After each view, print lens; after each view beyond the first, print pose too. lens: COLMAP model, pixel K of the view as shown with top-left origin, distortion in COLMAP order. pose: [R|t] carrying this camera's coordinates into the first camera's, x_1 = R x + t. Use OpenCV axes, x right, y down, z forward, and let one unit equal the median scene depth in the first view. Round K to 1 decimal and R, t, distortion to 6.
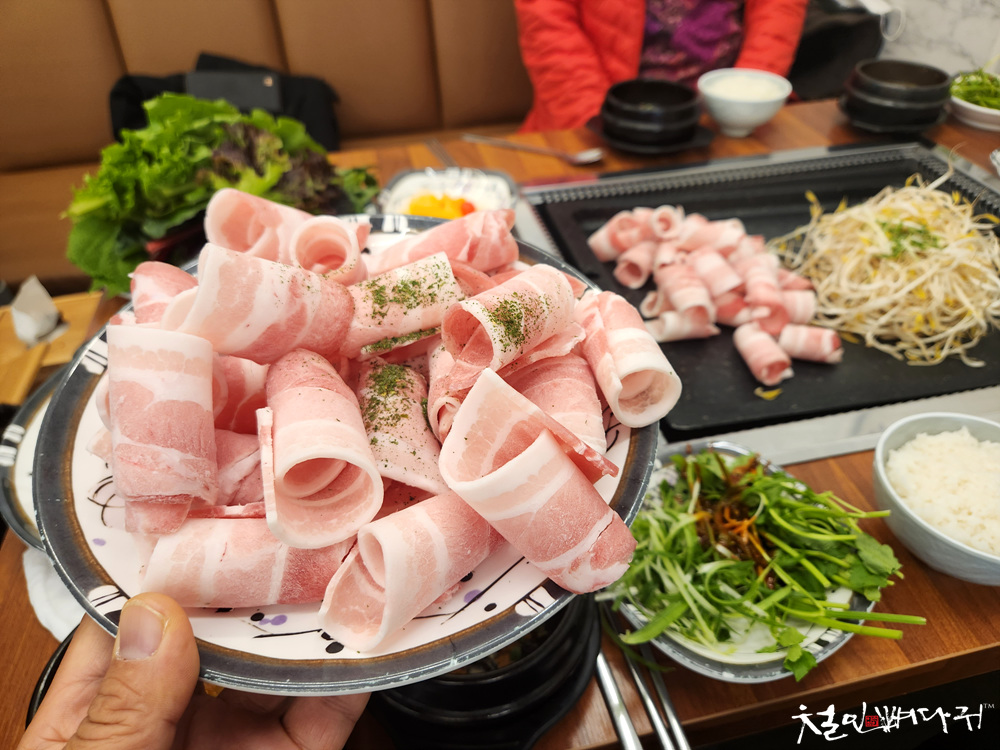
lens RADIAL K [[690.0, 0, 501.6], [0, 690.0, 375.5], [0, 0, 1]] dist [-0.000160, -0.006115]
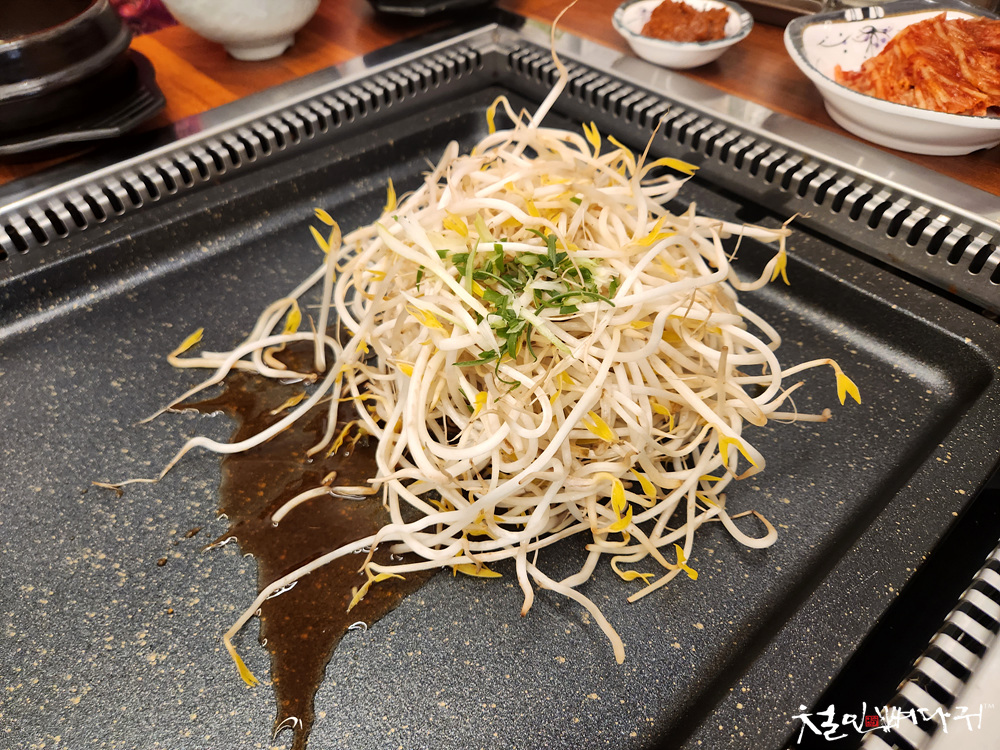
lens RADIAL K [[690.0, 0, 496.4], [0, 690.0, 373.3], [0, 0, 1]] dist [-0.000160, -0.006115]
pose [[0.866758, -0.363797, 0.341150, 0.419073], [0.330300, 0.931249, 0.153877, -0.213320], [-0.373675, -0.020692, 0.927329, 0.638113]]
